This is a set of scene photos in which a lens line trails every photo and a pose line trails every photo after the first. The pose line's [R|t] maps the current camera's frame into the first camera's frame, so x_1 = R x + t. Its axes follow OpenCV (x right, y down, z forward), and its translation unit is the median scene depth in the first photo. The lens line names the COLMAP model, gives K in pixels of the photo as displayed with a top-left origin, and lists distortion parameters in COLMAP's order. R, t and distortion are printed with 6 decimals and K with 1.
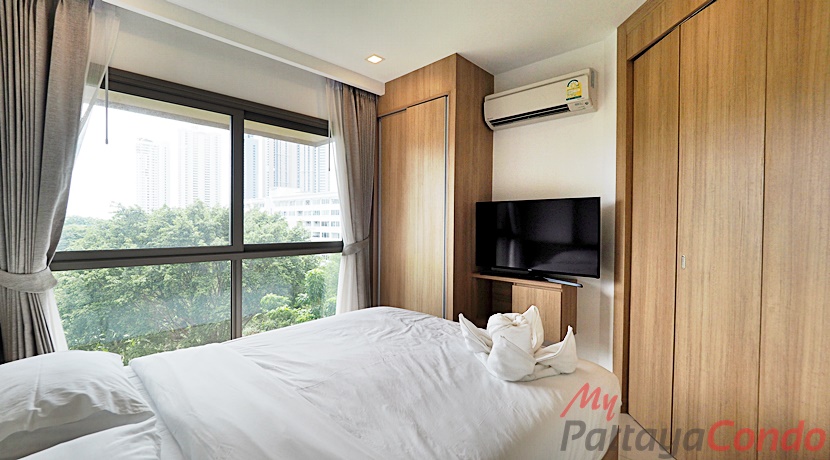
lens RADIAL K [[351.4, 0, 411.0], [0, 351.4, 231.1], [0, 0, 1]] dist [-0.004414, -0.000953]
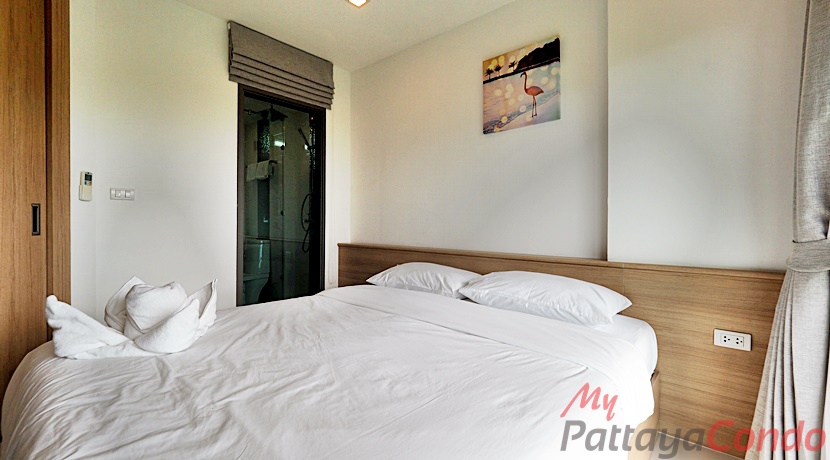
lens RADIAL K [[351.4, 0, 410.6], [0, 351.4, 224.3], [0, 0, 1]] dist [-0.004414, -0.000953]
pose [[-0.998854, -0.013184, -0.046001, -0.194627], [-0.014556, 0.999455, 0.029612, 0.060584], [0.045585, 0.030248, -0.998502, 1.415845]]
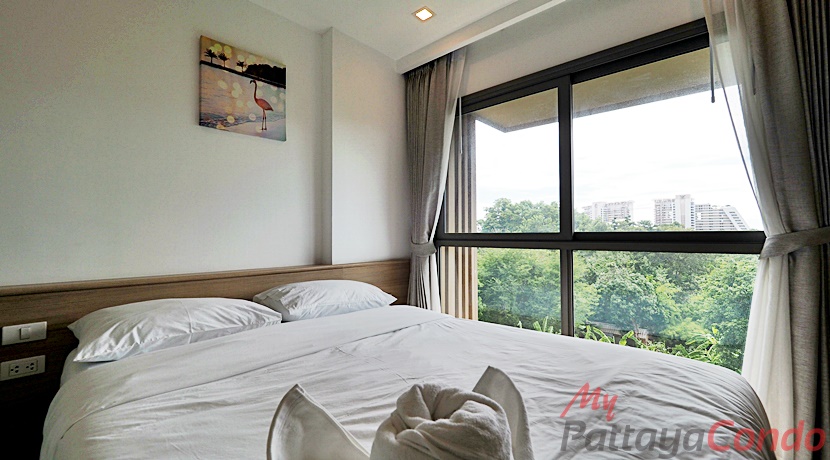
lens RADIAL K [[351.4, 0, 399.0], [0, 351.4, 225.3], [0, 0, 1]] dist [-0.004414, -0.000953]
pose [[0.000135, -0.035417, -0.999373, 0.465364], [-0.022540, 0.999119, -0.035411, 0.078273], [0.999746, 0.022531, -0.000663, 0.754314]]
